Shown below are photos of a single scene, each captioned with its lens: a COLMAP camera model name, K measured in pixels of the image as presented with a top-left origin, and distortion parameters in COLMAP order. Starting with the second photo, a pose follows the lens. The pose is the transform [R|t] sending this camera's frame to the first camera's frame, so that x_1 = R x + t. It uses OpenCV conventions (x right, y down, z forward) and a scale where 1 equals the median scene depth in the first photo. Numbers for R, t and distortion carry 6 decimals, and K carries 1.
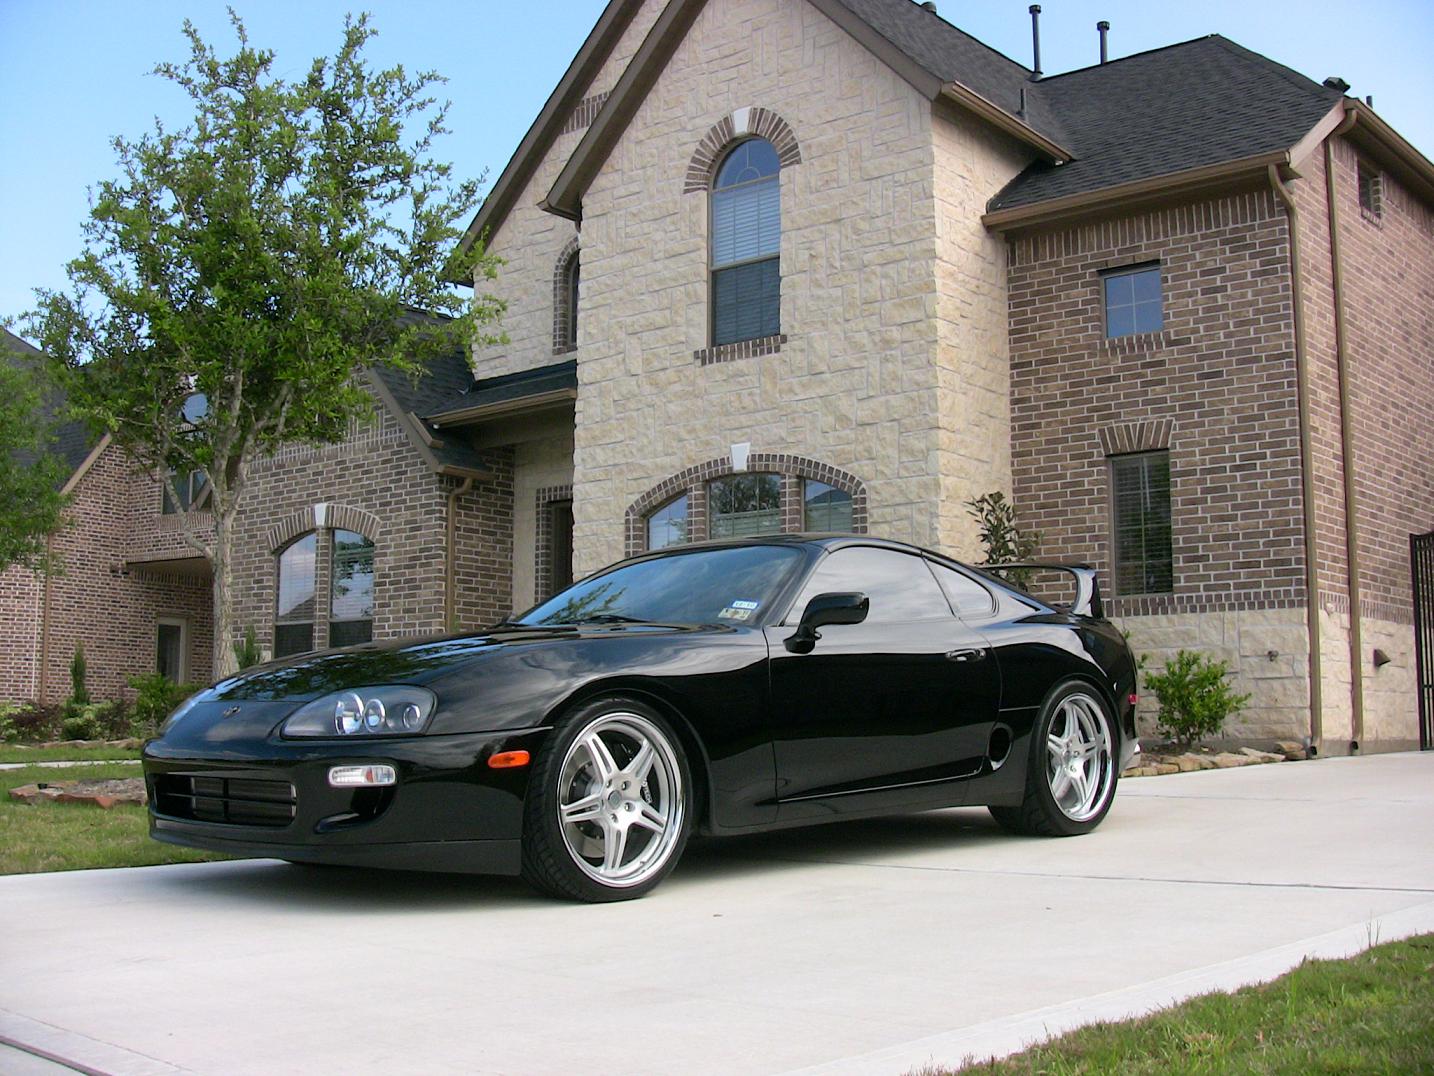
lens RADIAL K [[1701.1, 0, 719.6], [0, 1701.1, 500.8], [0, 0, 1]] dist [-0.233734, 0.245936]
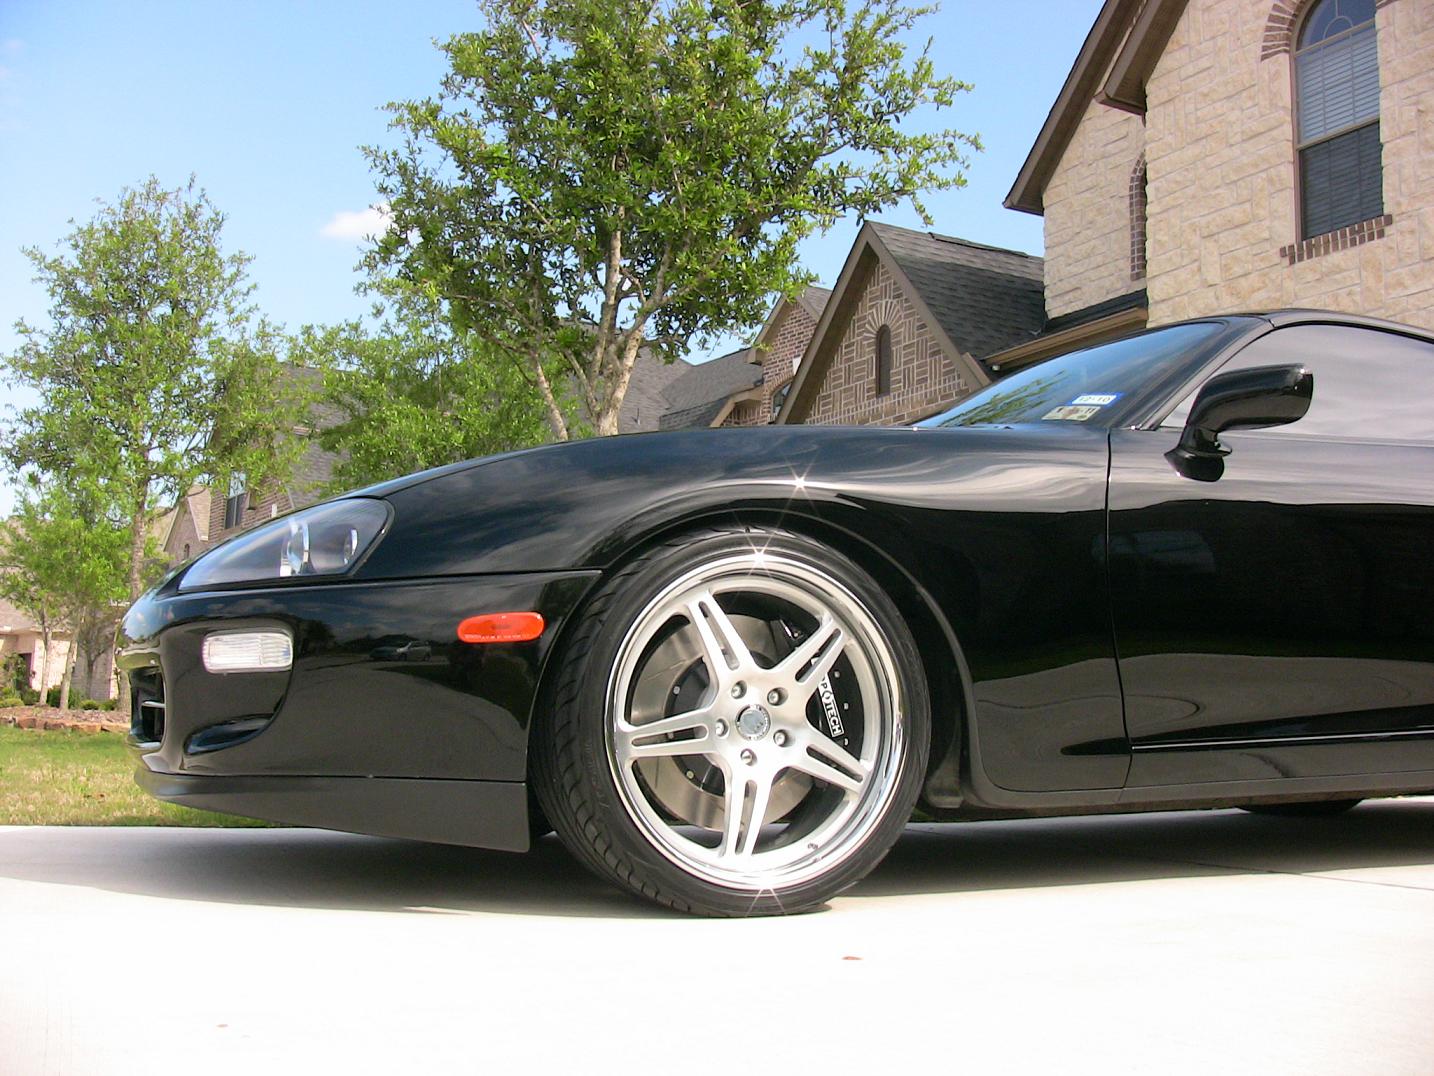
lens RADIAL K [[1701.1, 0, 719.6], [0, 1701.1, 500.8], [0, 0, 1]] dist [-0.233734, 0.245936]
pose [[0.920142, -0.022236, -0.390954, 0.044635], [0.018491, 0.999740, -0.013340, 0.037869], [0.391149, 0.005046, 0.920314, 0.168223]]
